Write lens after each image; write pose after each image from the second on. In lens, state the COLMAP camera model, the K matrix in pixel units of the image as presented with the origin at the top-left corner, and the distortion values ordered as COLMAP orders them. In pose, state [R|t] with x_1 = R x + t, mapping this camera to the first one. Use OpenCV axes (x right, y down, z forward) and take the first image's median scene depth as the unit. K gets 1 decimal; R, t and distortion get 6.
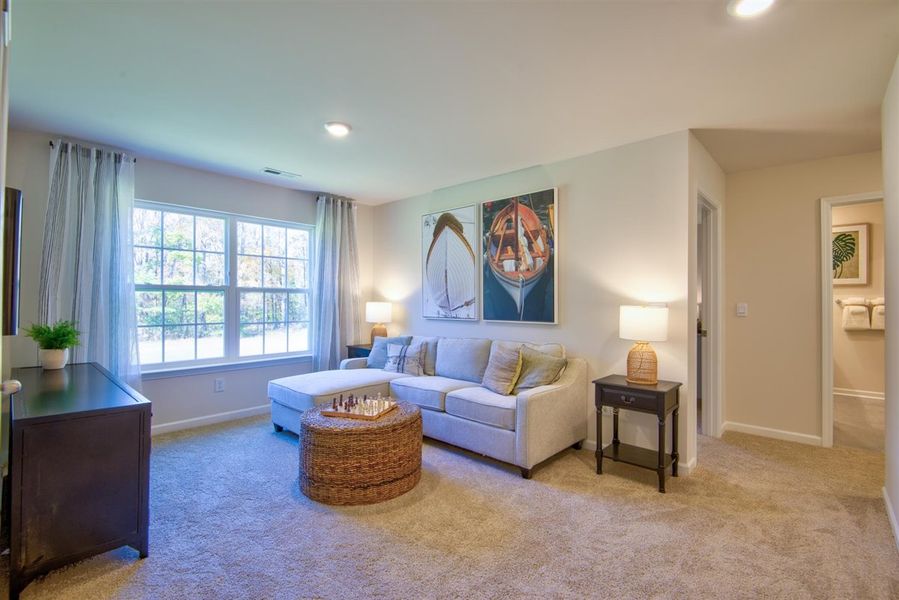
lens RADIAL K [[412.7, 0, 466.3], [0, 412.7, 301.7], [0, 0, 1]] dist [0.006082, -0.012986]
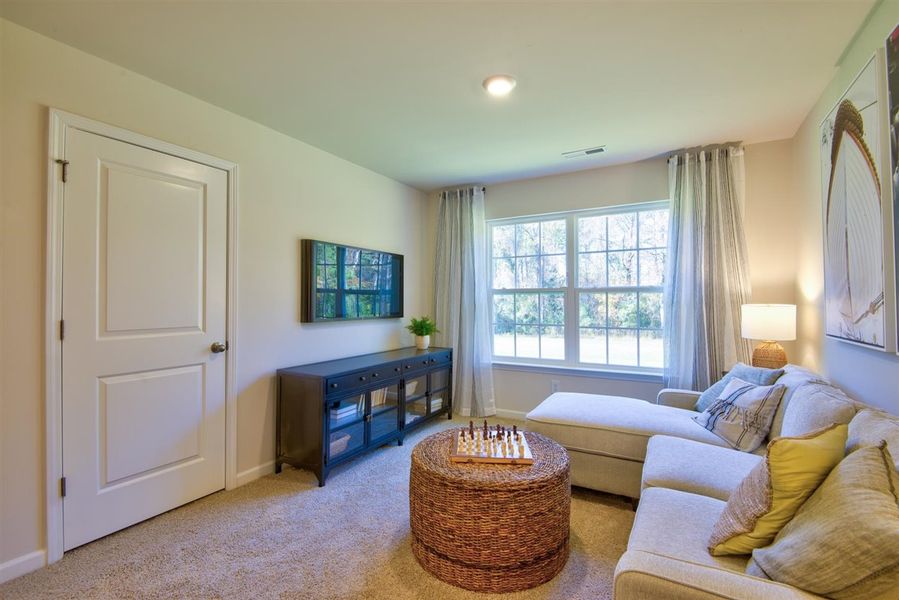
lens RADIAL K [[412.7, 0, 448.5], [0, 412.7, 298.9], [0, 0, 1]] dist [0.006082, -0.012986]
pose [[0.184288, -0.008266, -0.982838, 0.321248], [0.002866, 0.999965, -0.007873, -0.003625], [0.982868, -0.001366, 0.184305, 0.548053]]
